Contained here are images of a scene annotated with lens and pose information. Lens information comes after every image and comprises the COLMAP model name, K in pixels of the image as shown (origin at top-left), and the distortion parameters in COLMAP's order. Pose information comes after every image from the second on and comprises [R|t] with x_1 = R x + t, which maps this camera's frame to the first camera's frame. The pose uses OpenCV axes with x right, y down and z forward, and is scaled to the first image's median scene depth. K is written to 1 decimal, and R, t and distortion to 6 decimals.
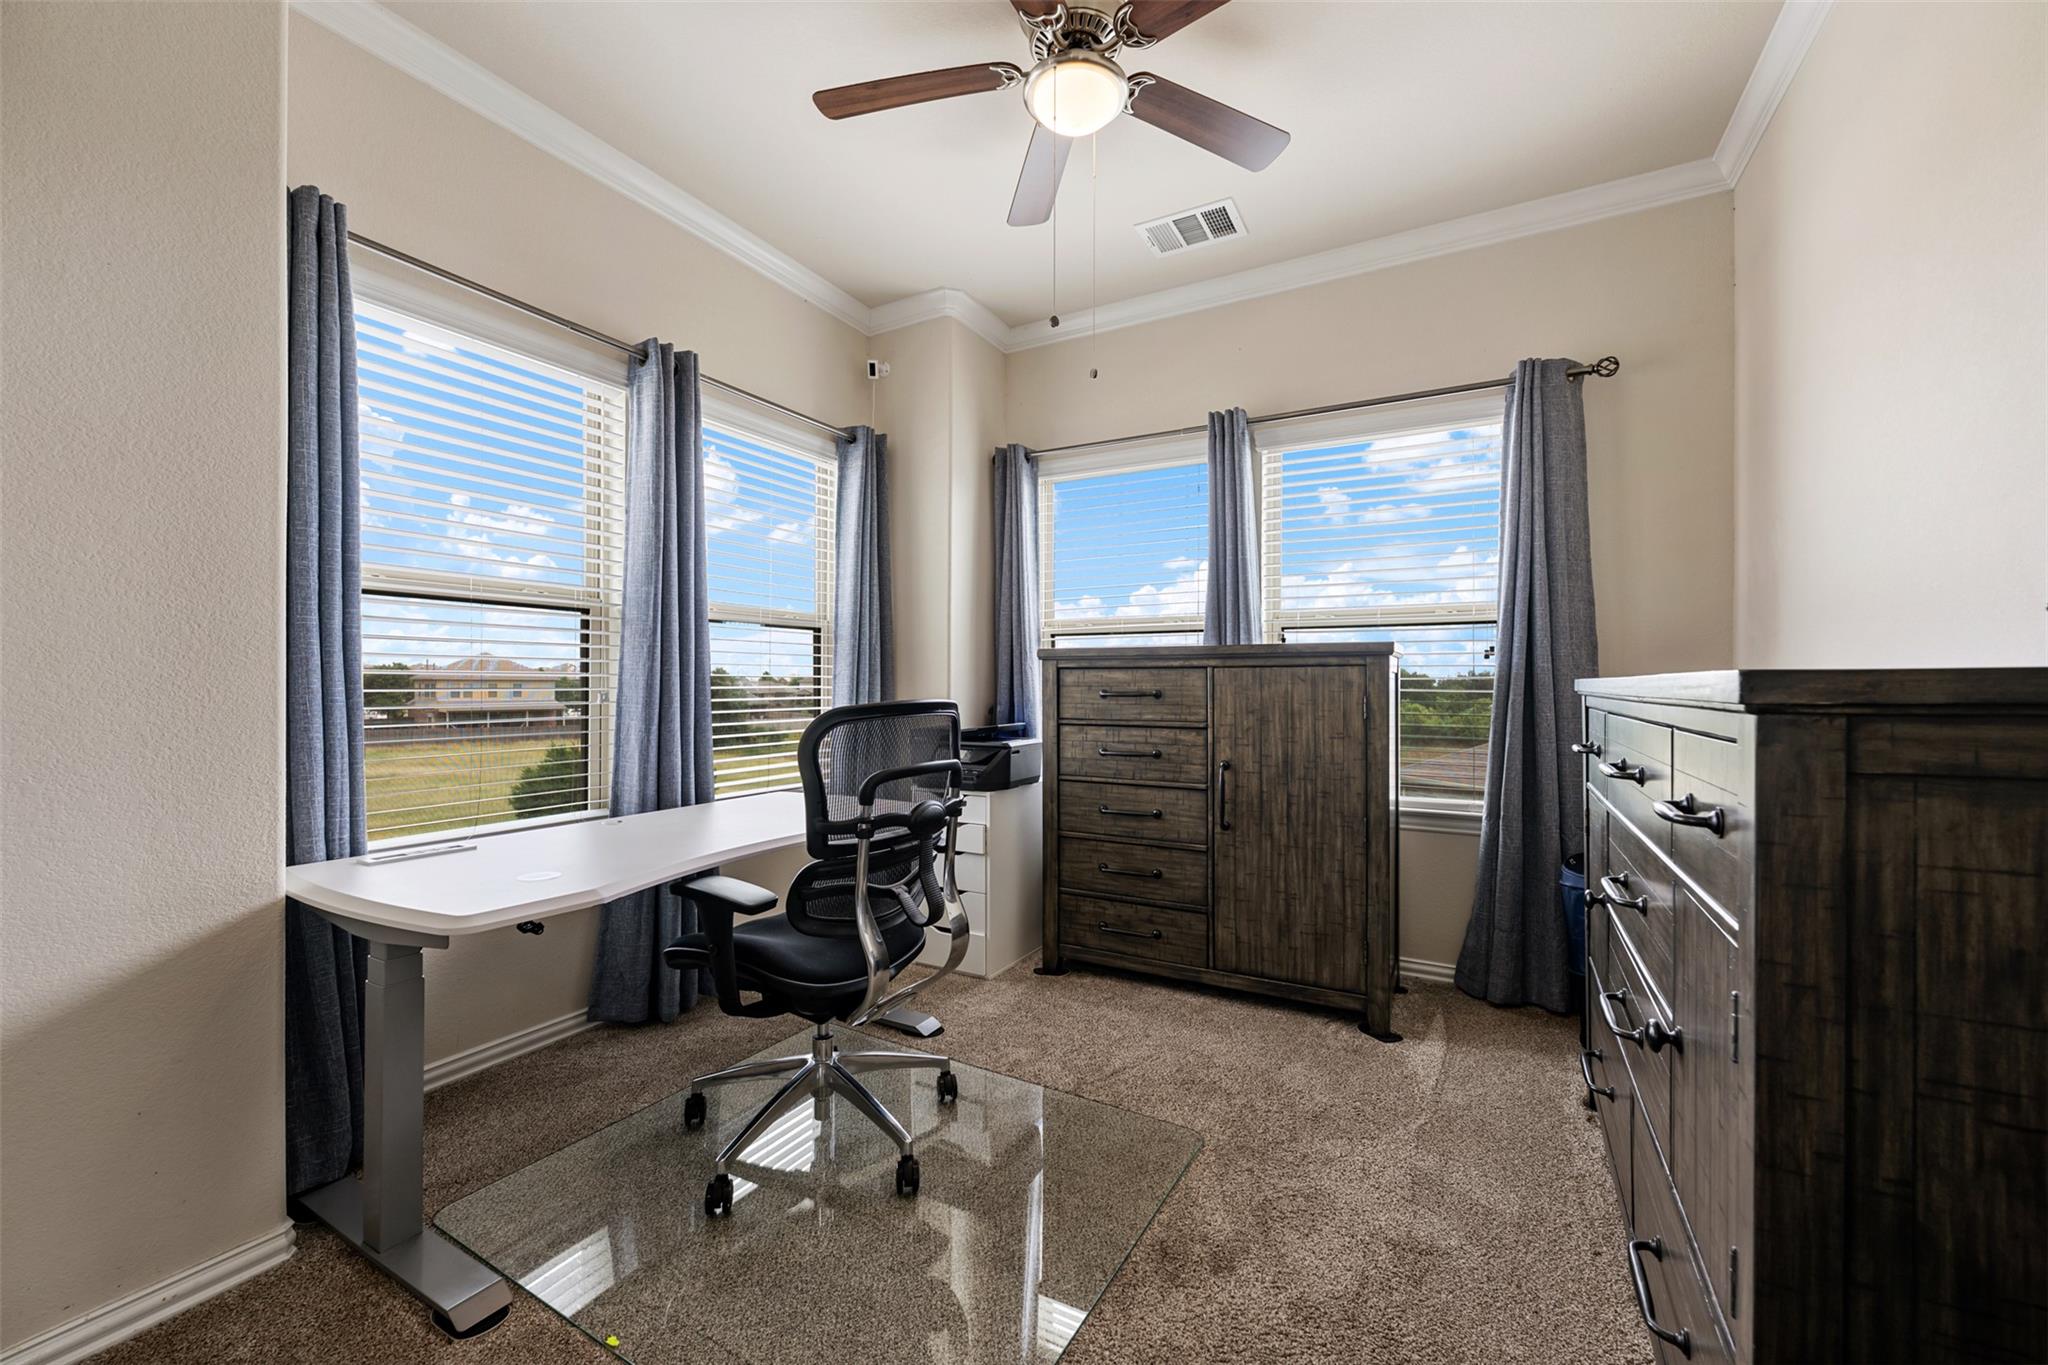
lens RADIAL K [[810.3, 0, 1036.9], [0, 810.3, 675.0], [0, 0, 1]] dist [-0.001666, 0.000337]
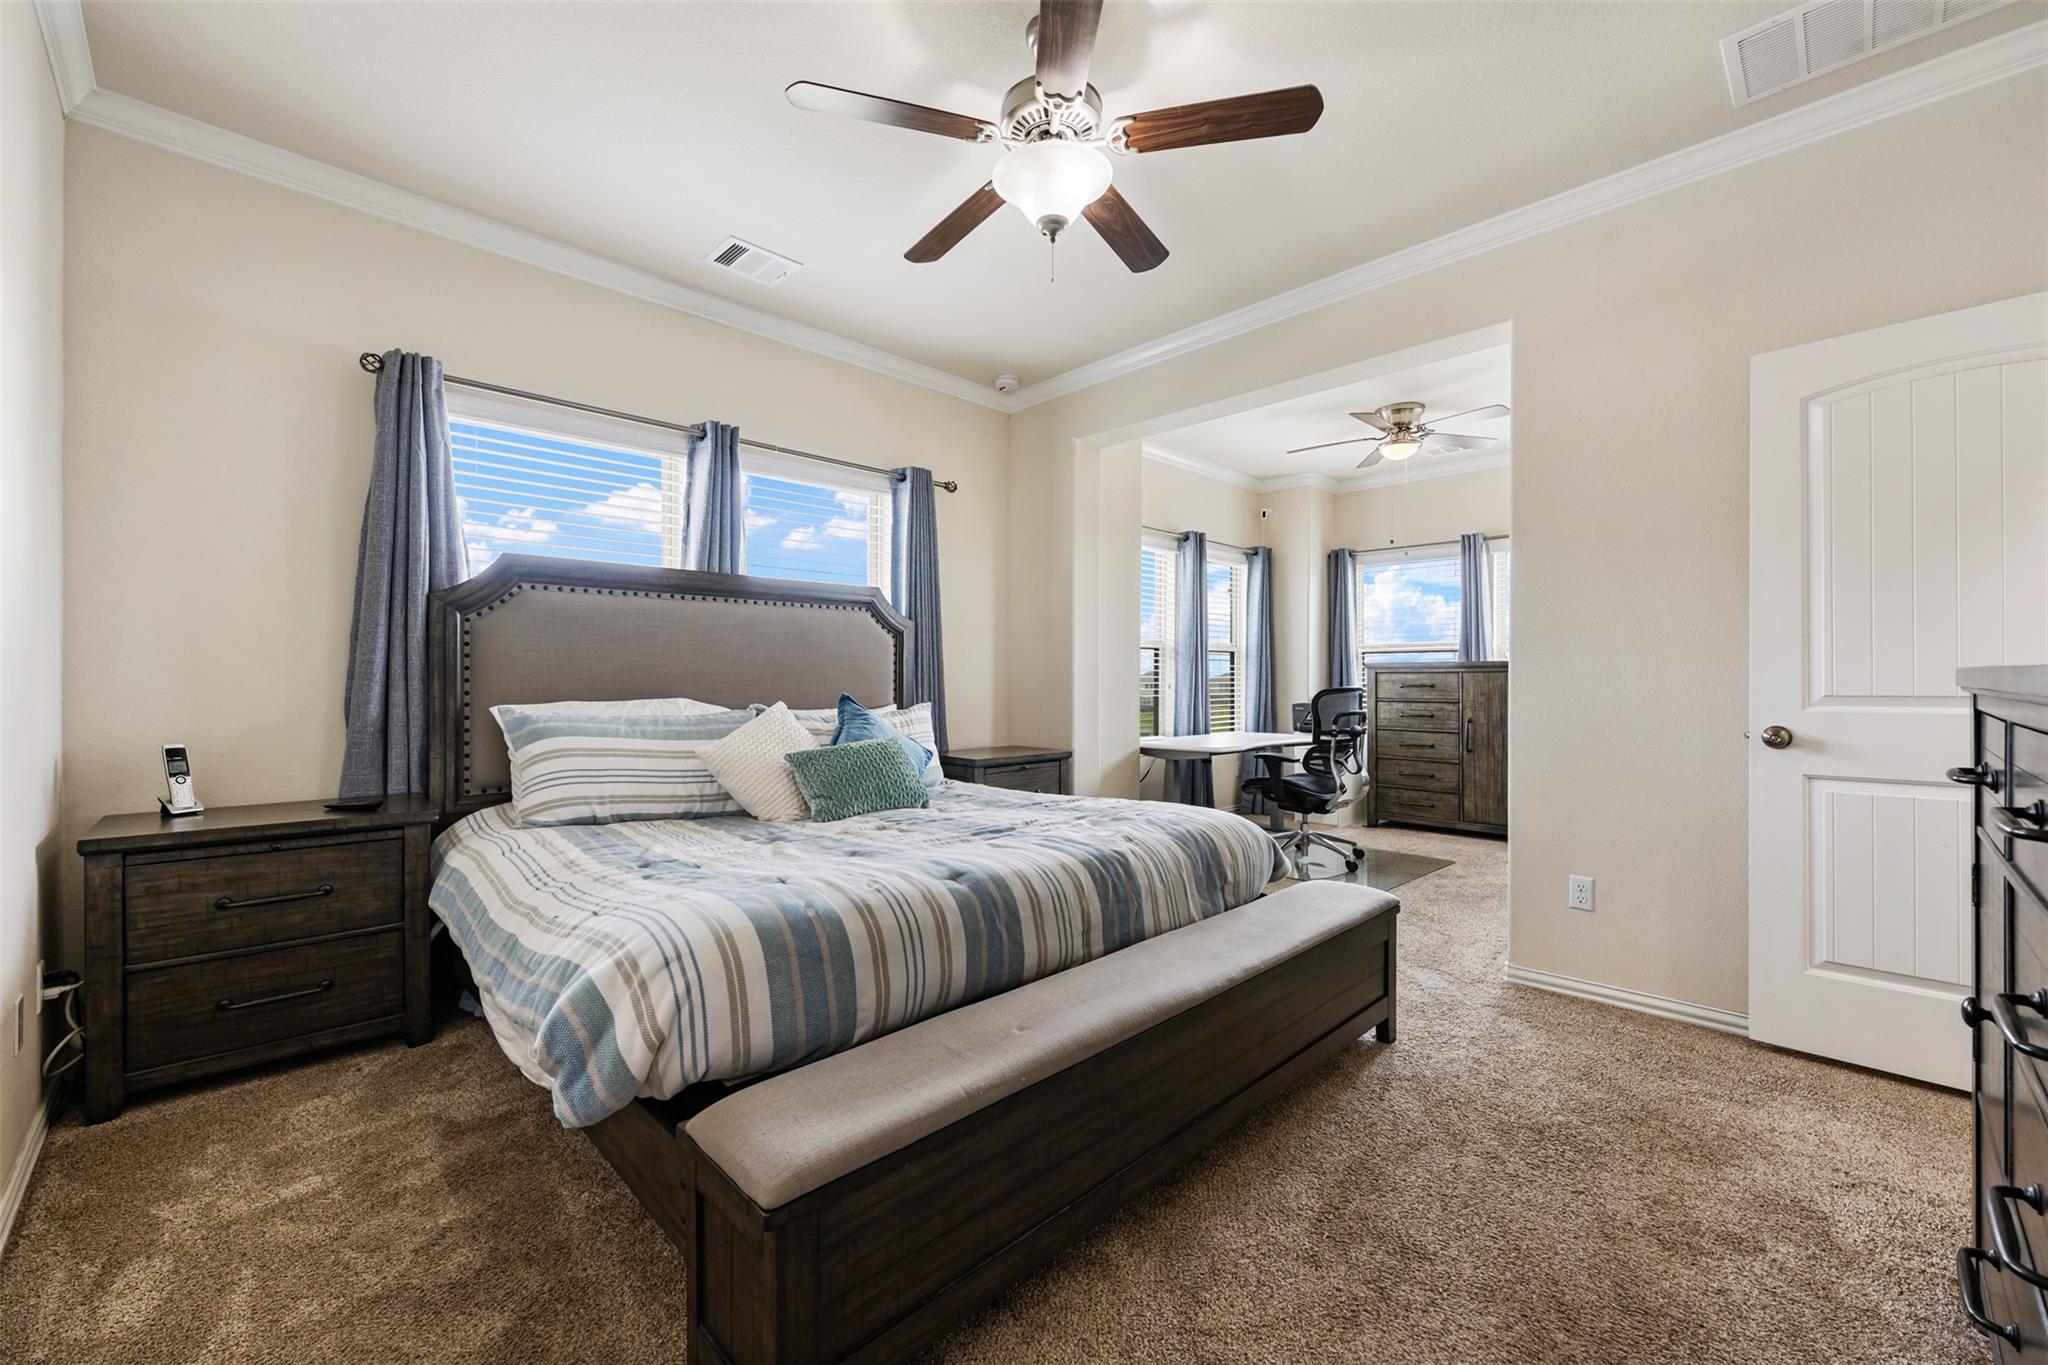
lens RADIAL K [[810.3, 0, 1026.1], [0, 810.3, 677.3], [0, 0, 1]] dist [-0.001666, 0.000337]
pose [[0.955302, -0.001884, -0.295627, -0.207748], [0.004113, 0.999968, 0.006920, -0.014431], [0.295604, -0.007827, 0.955278, -1.155196]]
